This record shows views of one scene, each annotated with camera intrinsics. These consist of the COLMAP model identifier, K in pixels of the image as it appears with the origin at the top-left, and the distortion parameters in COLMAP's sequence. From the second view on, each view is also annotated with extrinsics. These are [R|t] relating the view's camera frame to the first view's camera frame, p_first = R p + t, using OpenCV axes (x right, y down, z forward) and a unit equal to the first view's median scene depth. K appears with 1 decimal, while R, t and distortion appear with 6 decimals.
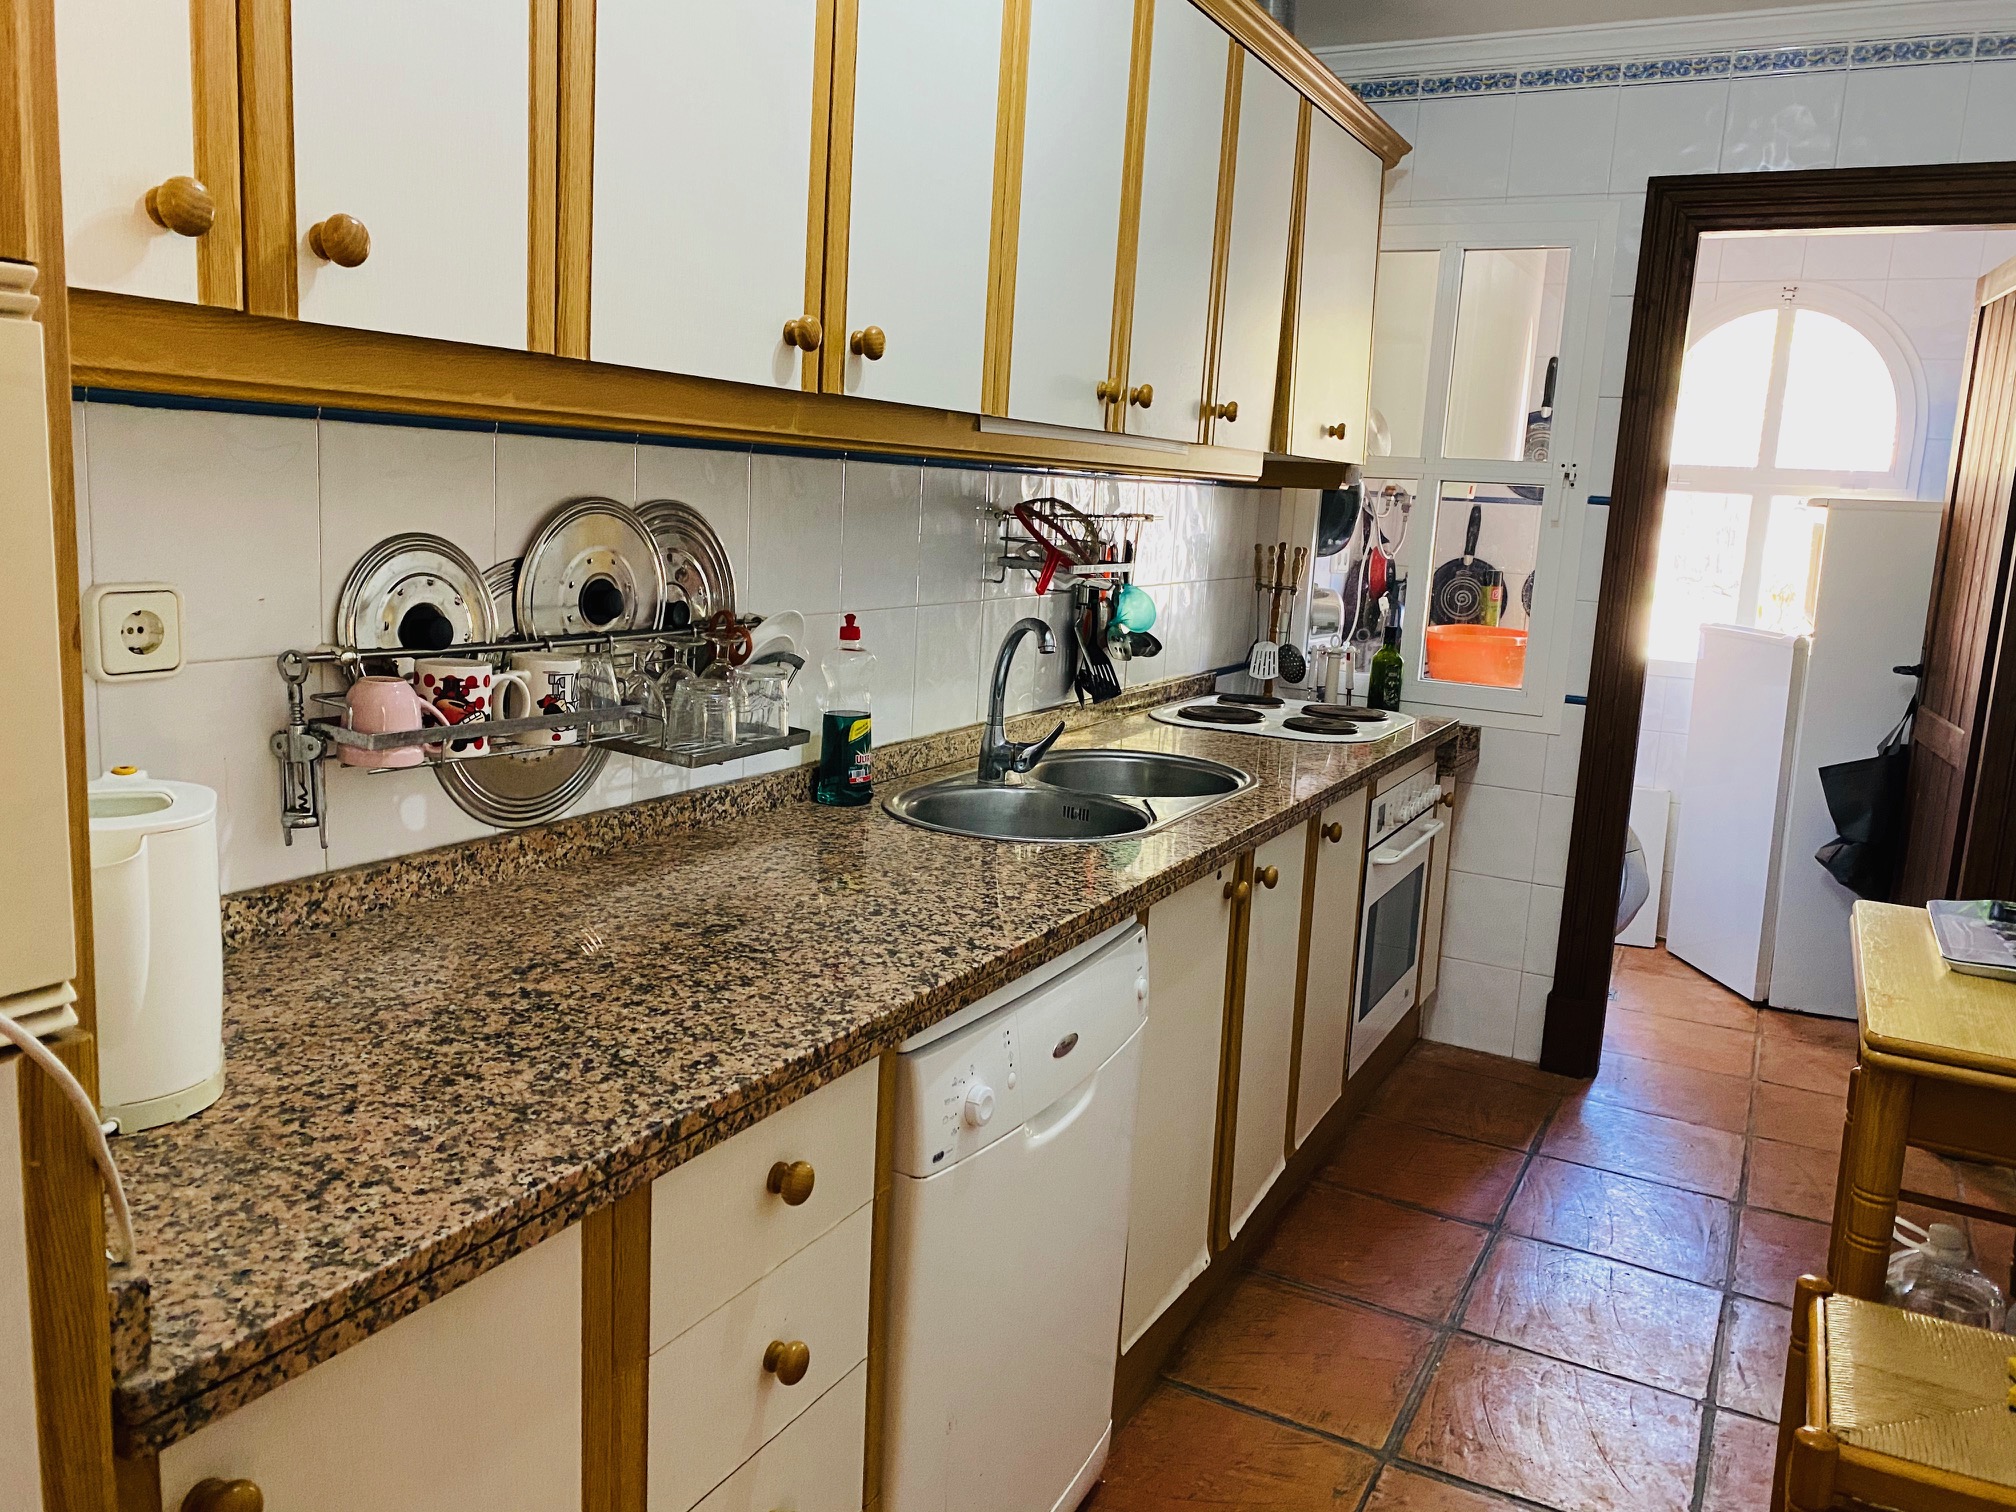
lens RADIAL K [[1519.8, 0, 1010.0], [0, 1519.8, 750.1], [0, 0, 1]] dist [0.006531, -0.022954]
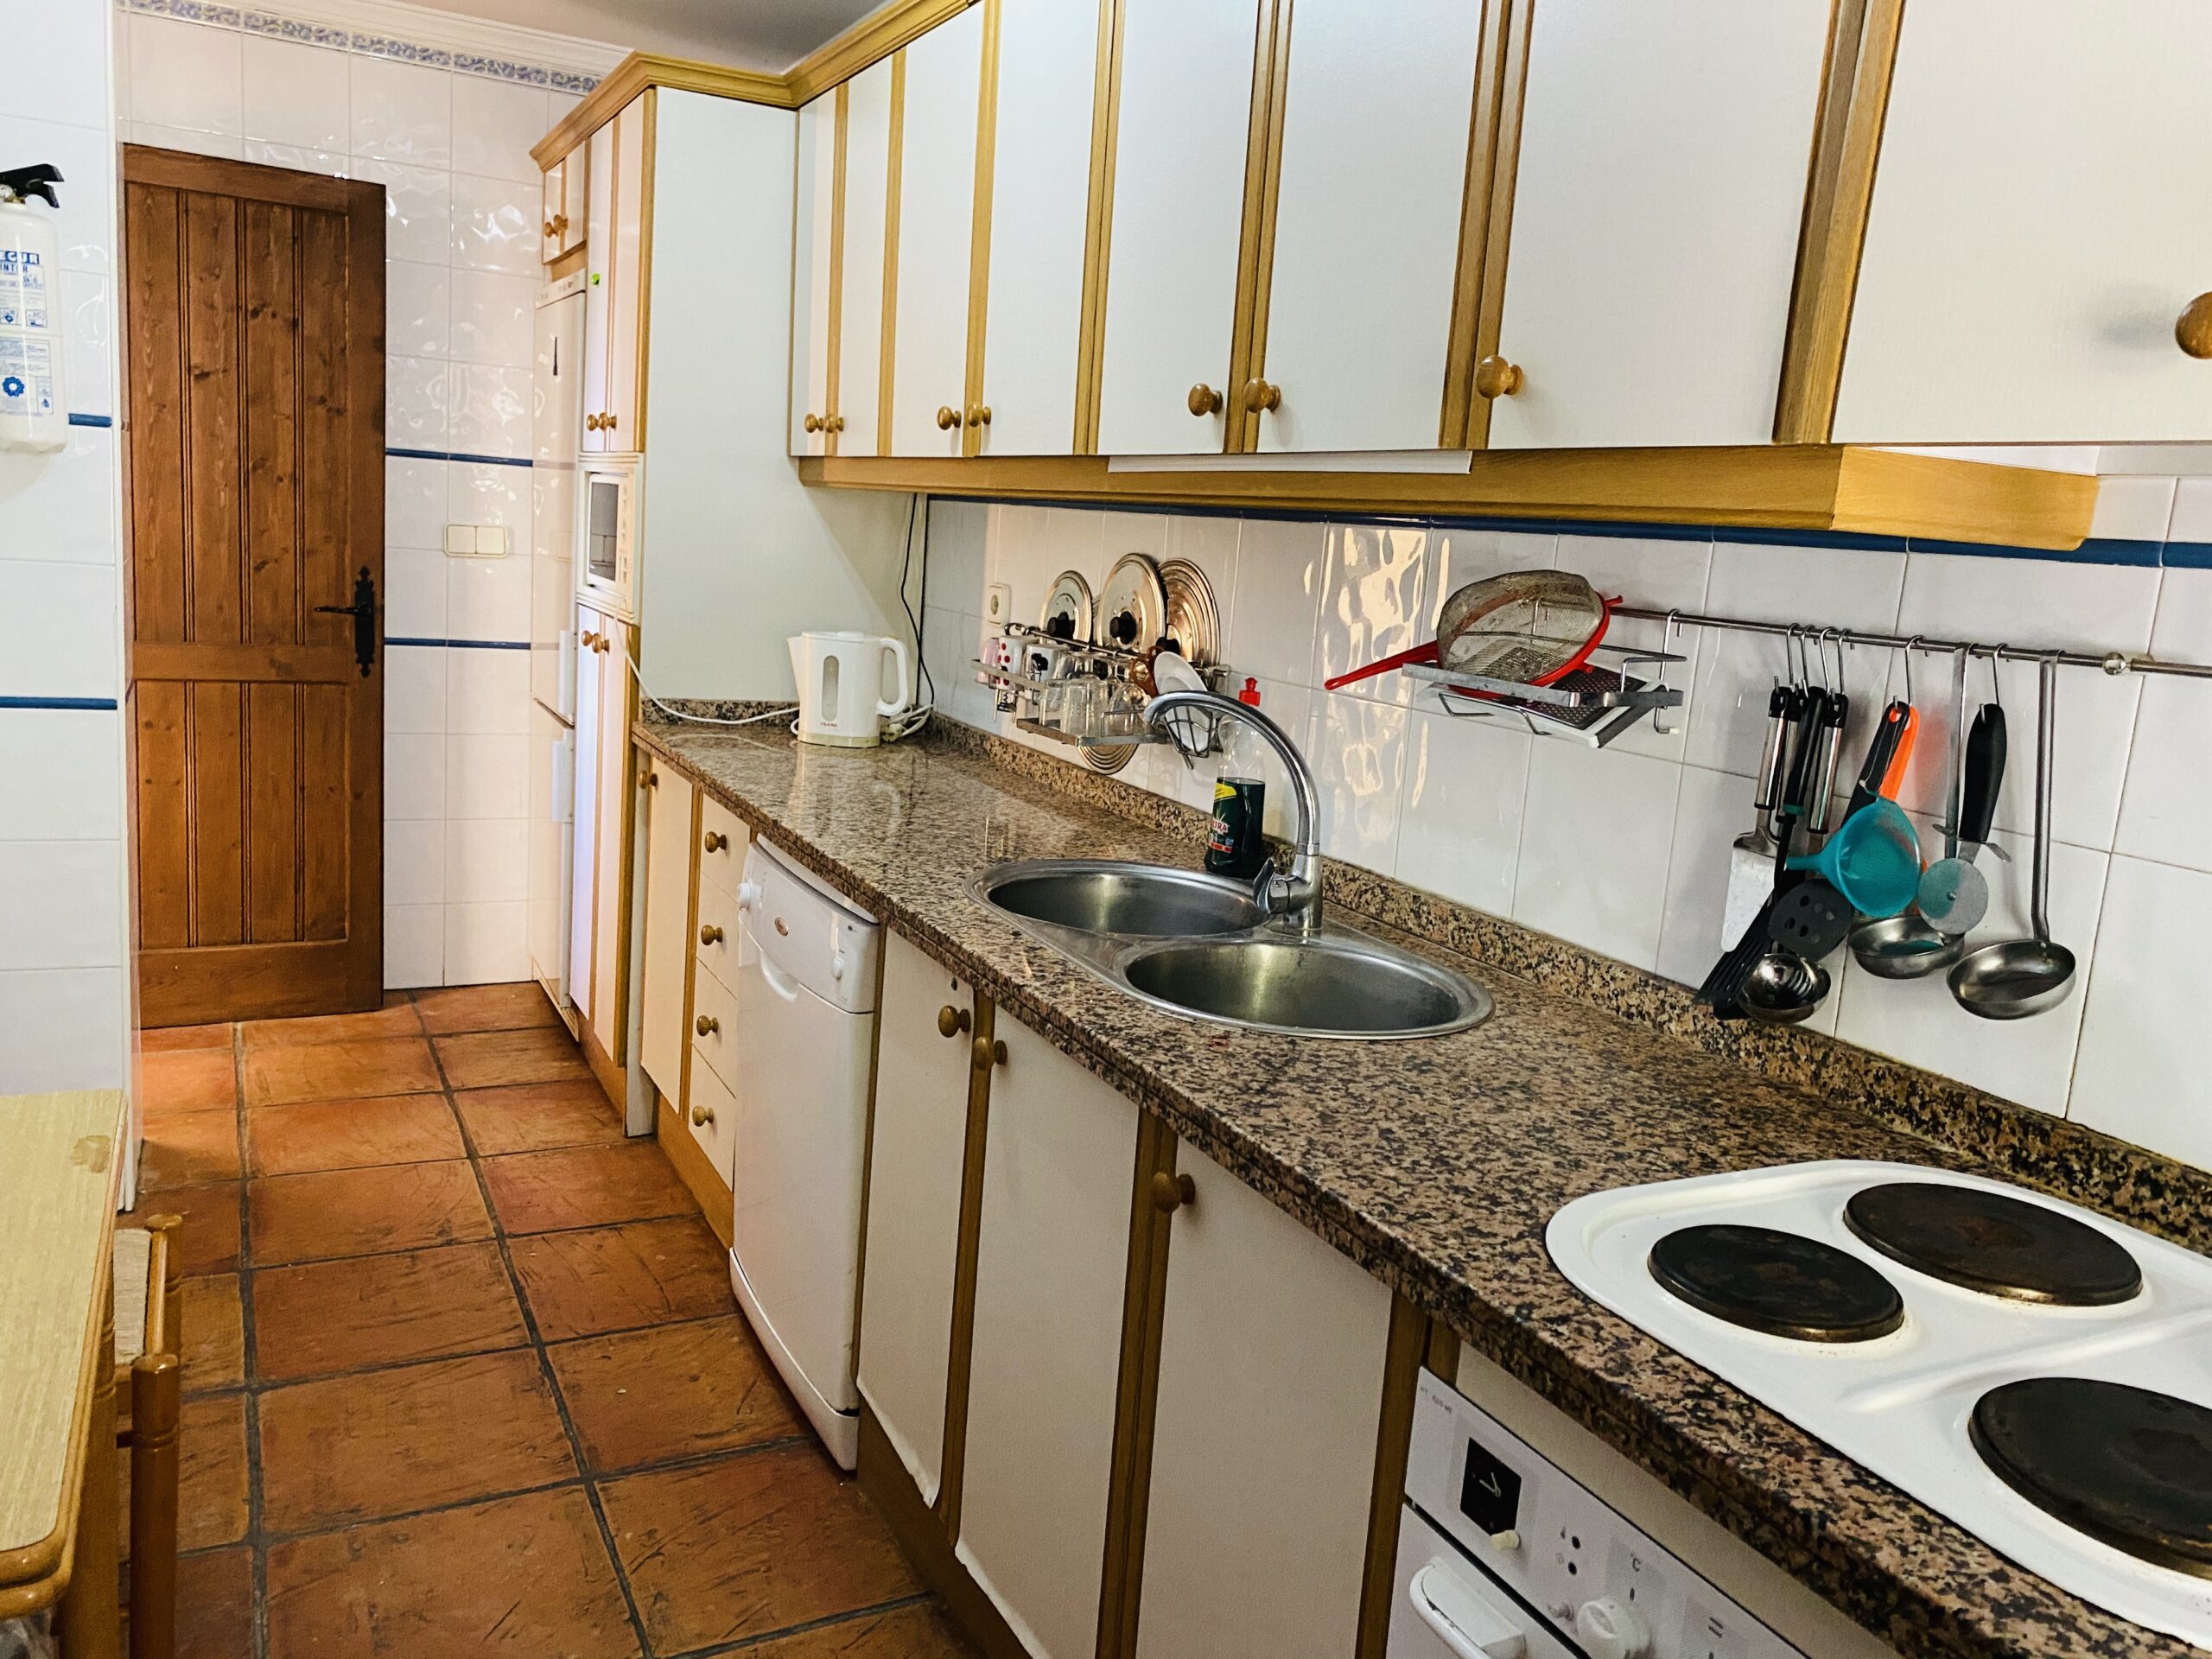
lens RADIAL K [[1667.6, 0, 1107.1], [0, 1667.6, 828.0], [0, 0, 1]] dist [0.006531, -0.022954]
pose [[-0.561943, 0.057104, -0.825202, 0.947413], [-0.233246, 0.946192, 0.224312, -0.246609], [0.793609, 0.318526, -0.518387, 1.730494]]
